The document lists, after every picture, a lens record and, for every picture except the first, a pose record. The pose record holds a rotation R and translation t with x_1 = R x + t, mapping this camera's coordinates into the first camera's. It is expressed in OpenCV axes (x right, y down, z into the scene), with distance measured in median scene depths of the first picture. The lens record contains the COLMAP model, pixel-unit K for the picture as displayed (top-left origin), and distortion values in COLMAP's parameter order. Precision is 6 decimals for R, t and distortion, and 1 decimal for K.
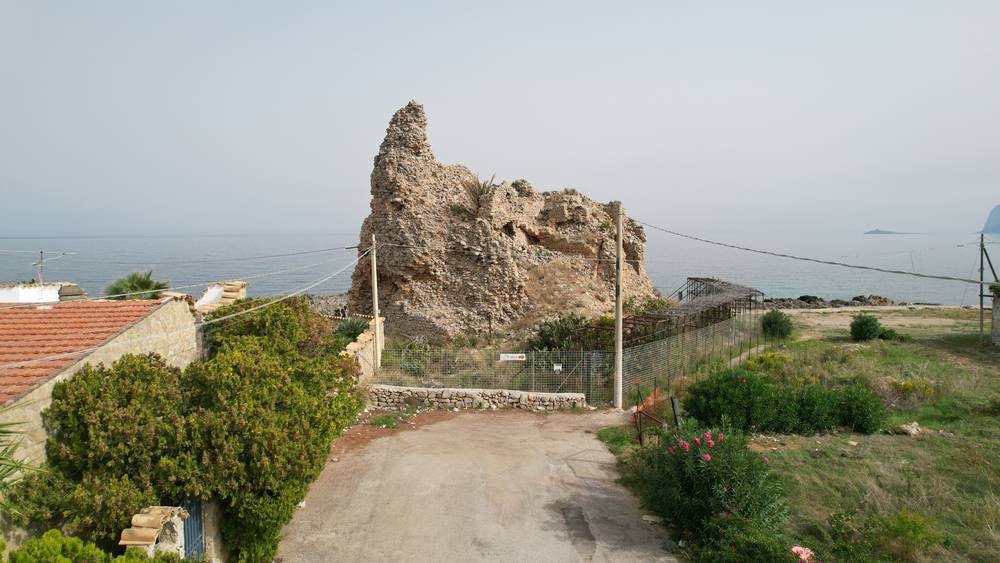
lens RADIAL K [[639.0, 0, 503.1], [0, 639.0, 280.1], [0, 0, 1]] dist [-0.075334, 0.067299]
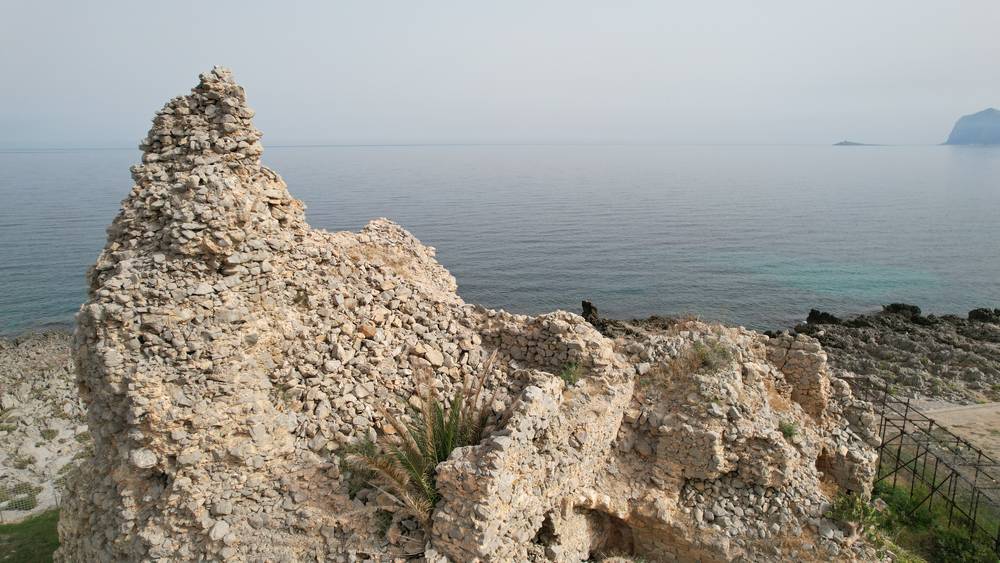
lens RADIAL K [[639.0, 0, 503.1], [0, 639.0, 280.1], [0, 0, 1]] dist [-0.075334, 0.067299]
pose [[0.998891, -0.012980, 0.045258, -0.019380], [0.006708, 0.990674, 0.136091, -0.232126], [-0.046603, -0.135636, 0.989662, 0.708596]]
